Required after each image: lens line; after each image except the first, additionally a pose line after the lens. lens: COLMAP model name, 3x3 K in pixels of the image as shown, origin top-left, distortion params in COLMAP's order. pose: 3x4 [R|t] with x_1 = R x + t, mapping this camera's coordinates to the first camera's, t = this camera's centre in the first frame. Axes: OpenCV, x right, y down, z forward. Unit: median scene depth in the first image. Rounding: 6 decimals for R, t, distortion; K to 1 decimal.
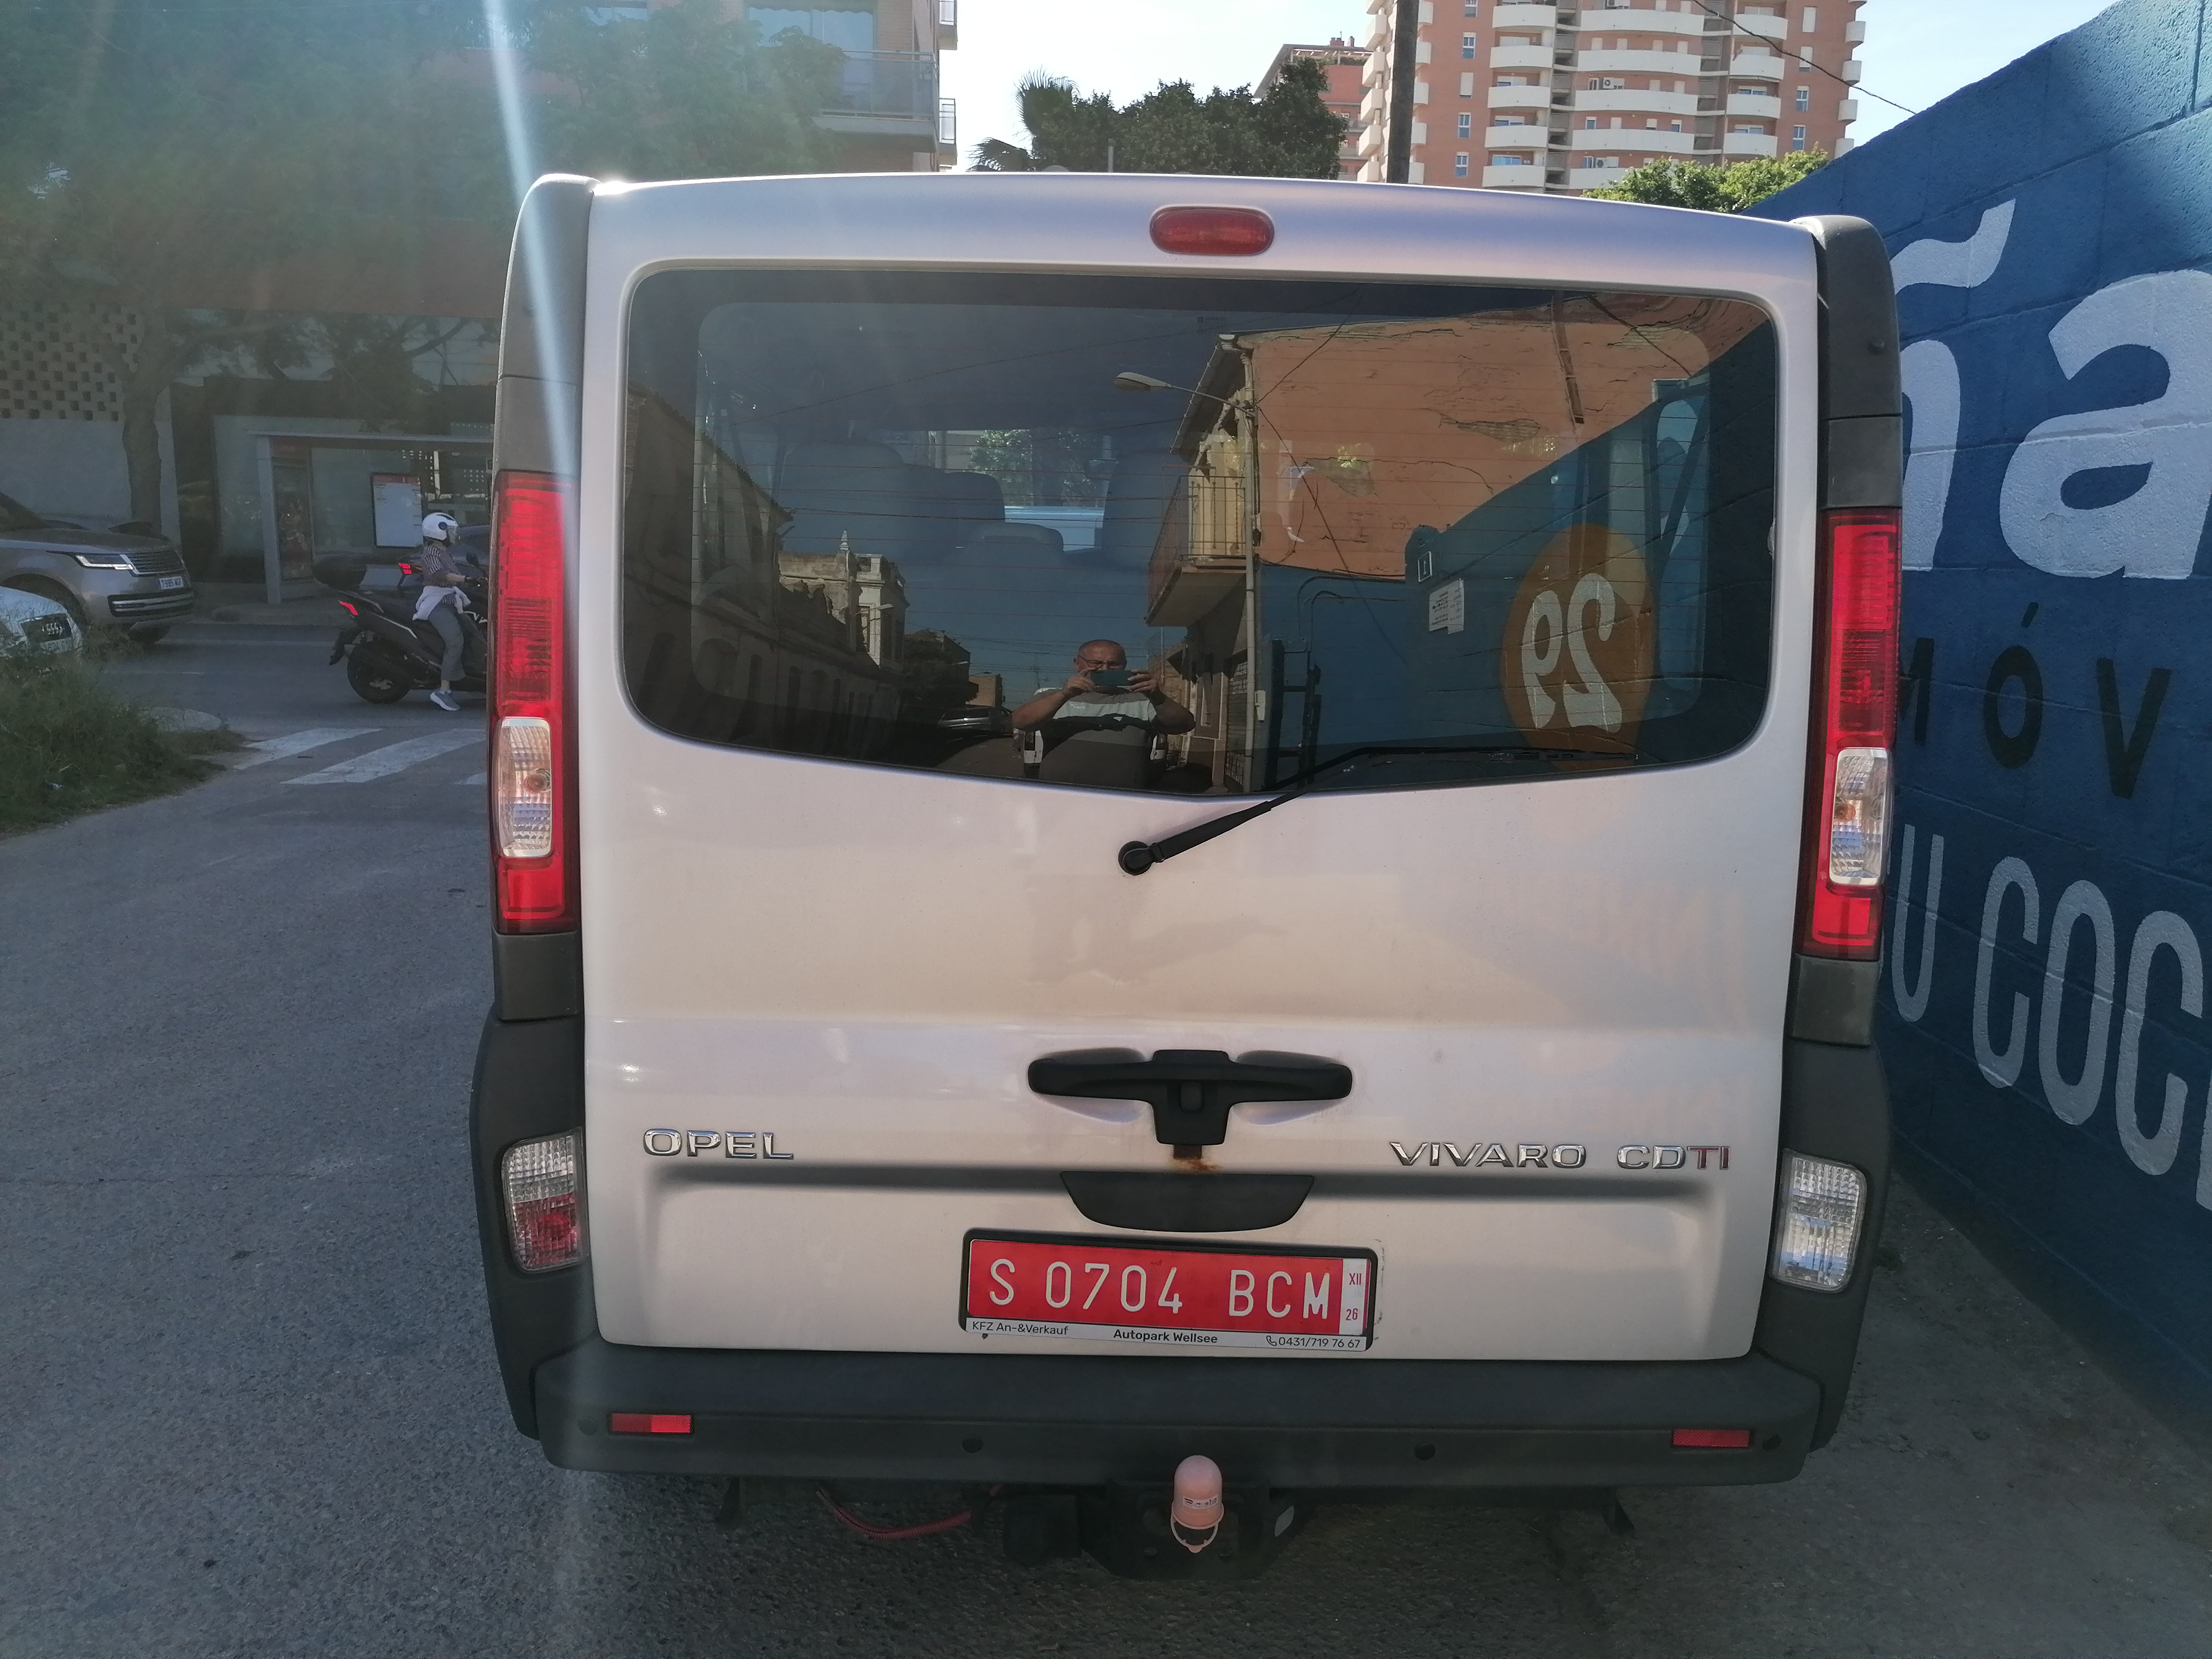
lens RADIAL K [[1675.0, 0, 1104.6], [0, 1675.0, 796.2], [0, 0, 1]] dist [0.079073, -0.107368]
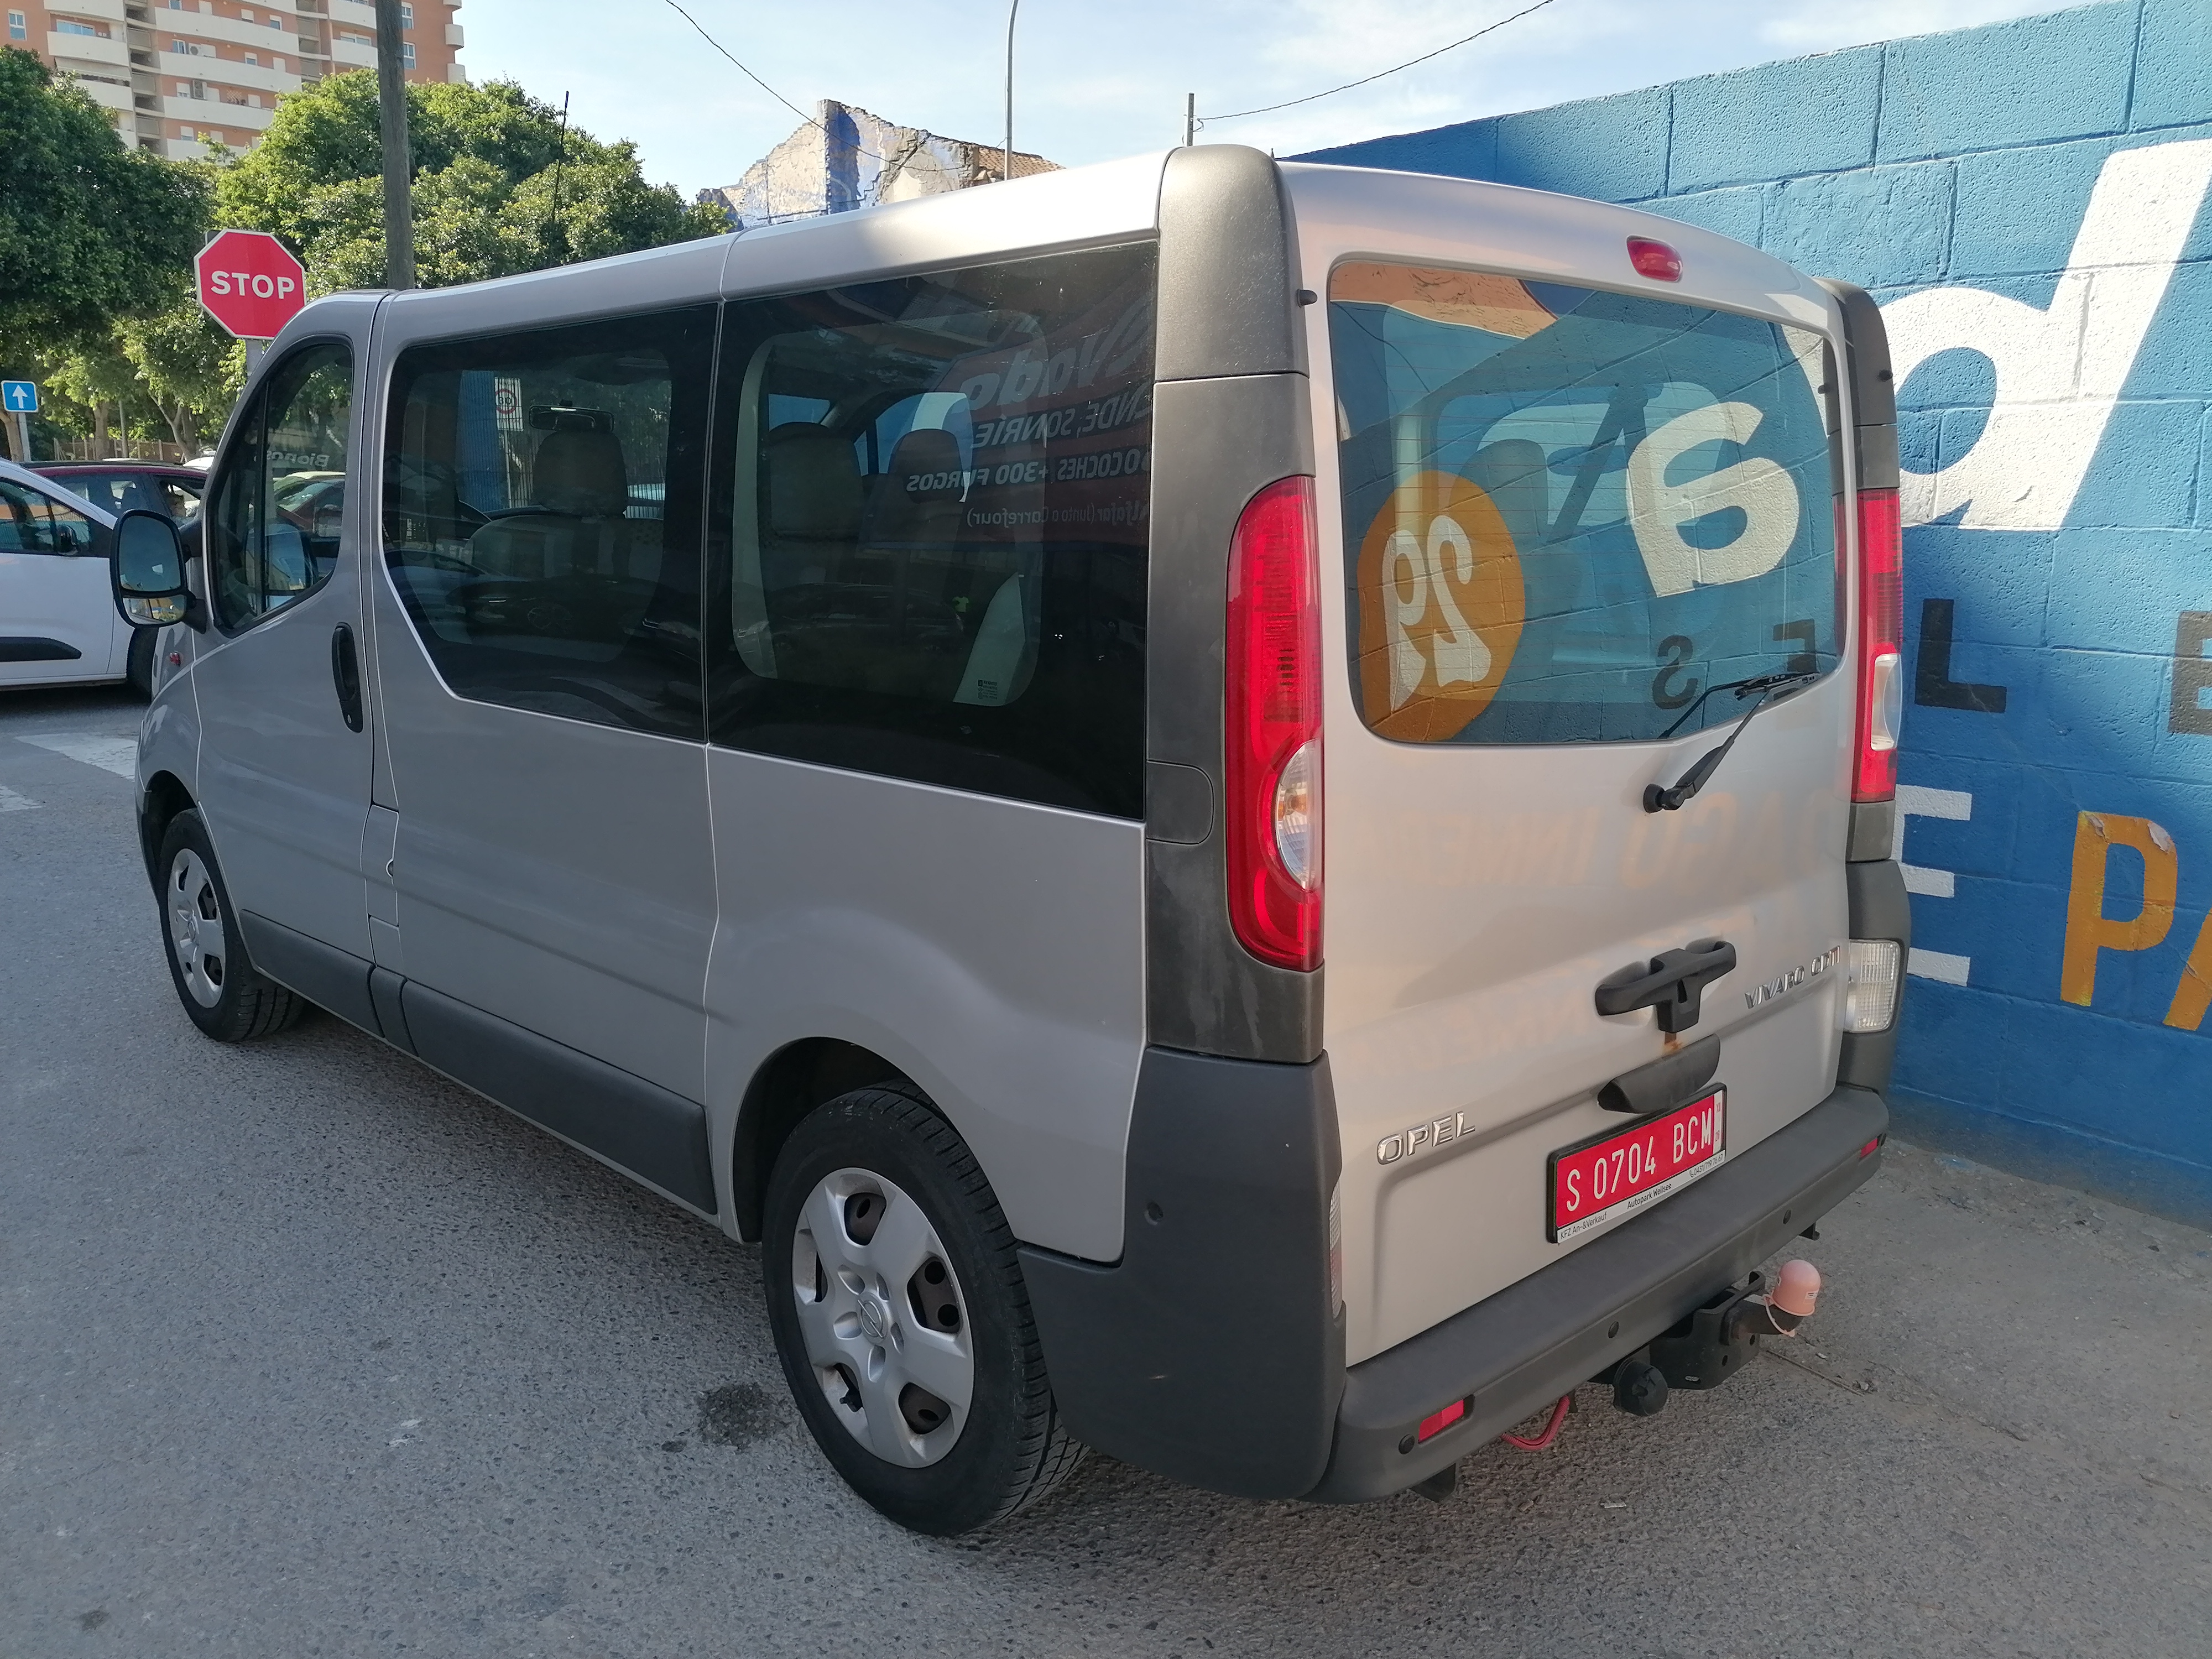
lens RADIAL K [[1675.3, 0, 1106.0], [0, 1675.3, 790.2], [0, 0, 1]] dist [0.082362, -0.097698]
pose [[0.729196, -0.137390, 0.670371, -0.712329], [0.111711, 0.990396, 0.081465, -0.074081], [-0.675126, 0.015484, 0.737540, 0.261059]]
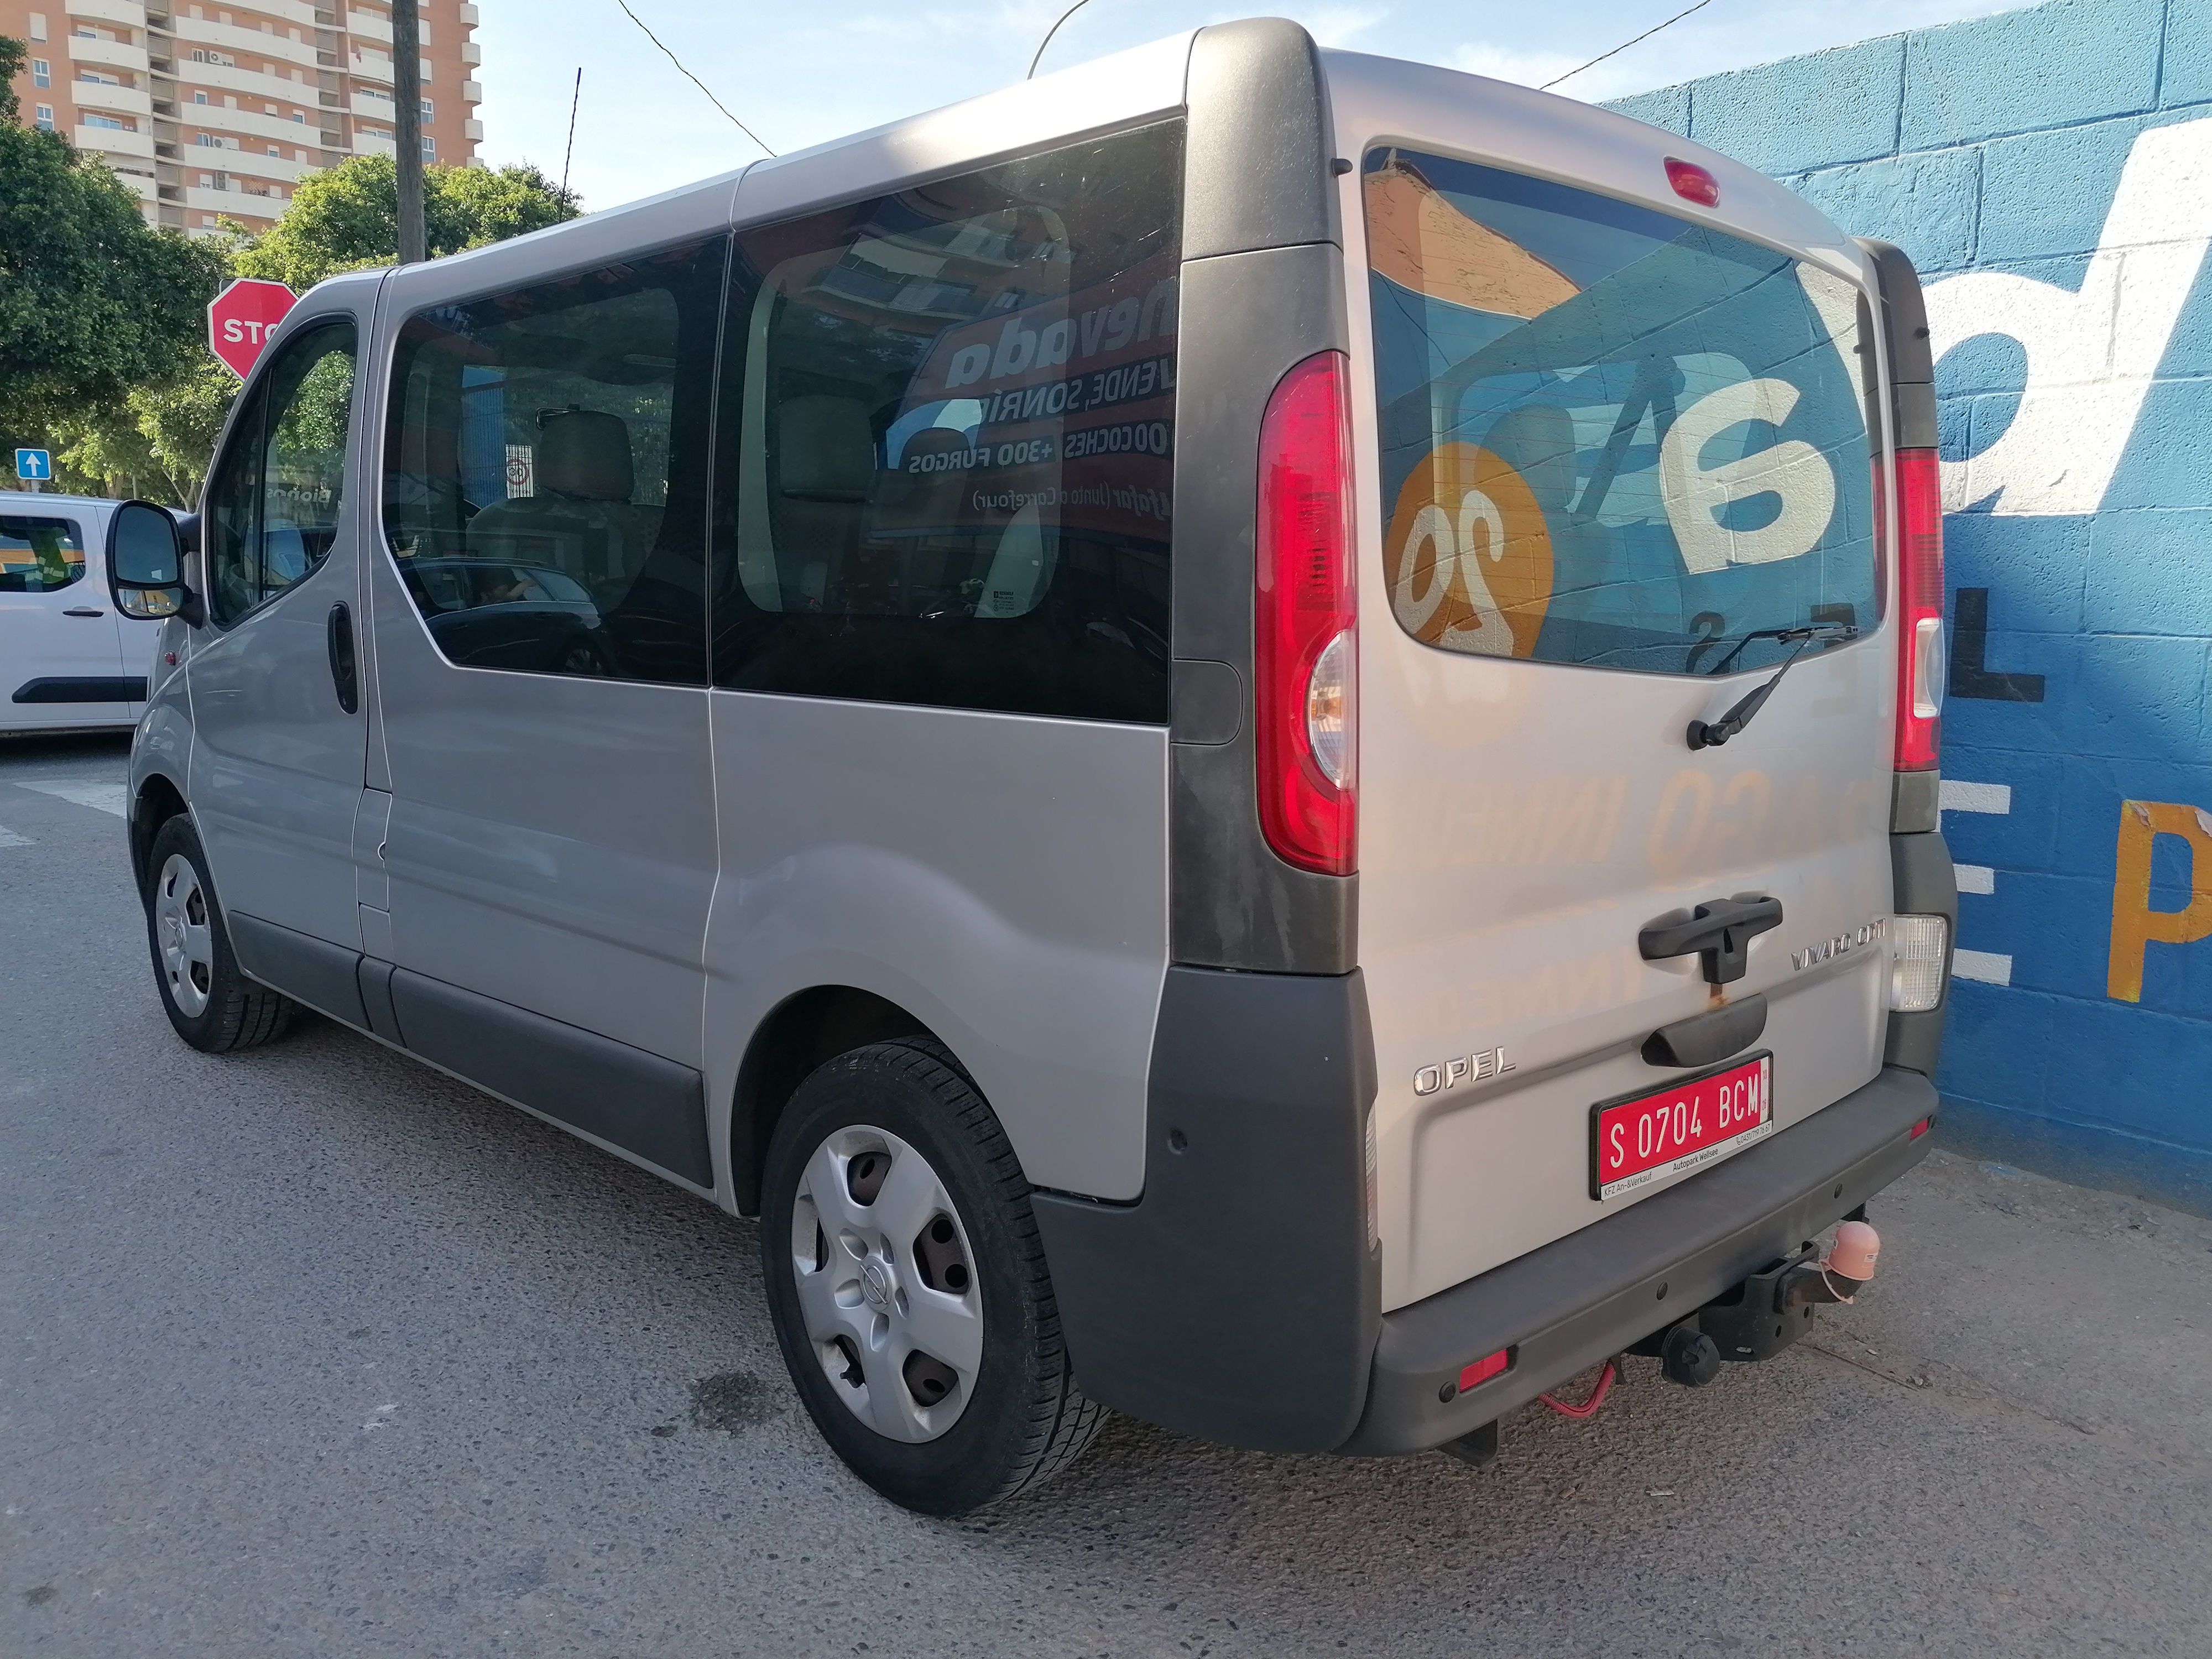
lens RADIAL K [[1675.1, 0, 1107.1], [0, 1675.1, 798.9], [0, 0, 1]] dist [0.077066, -0.087765]
pose [[0.730557, -0.103530, 0.674958, -0.702702], [0.107346, 0.993562, 0.036211, -0.003061], [-0.674361, 0.046000, 0.736967, 0.293714]]
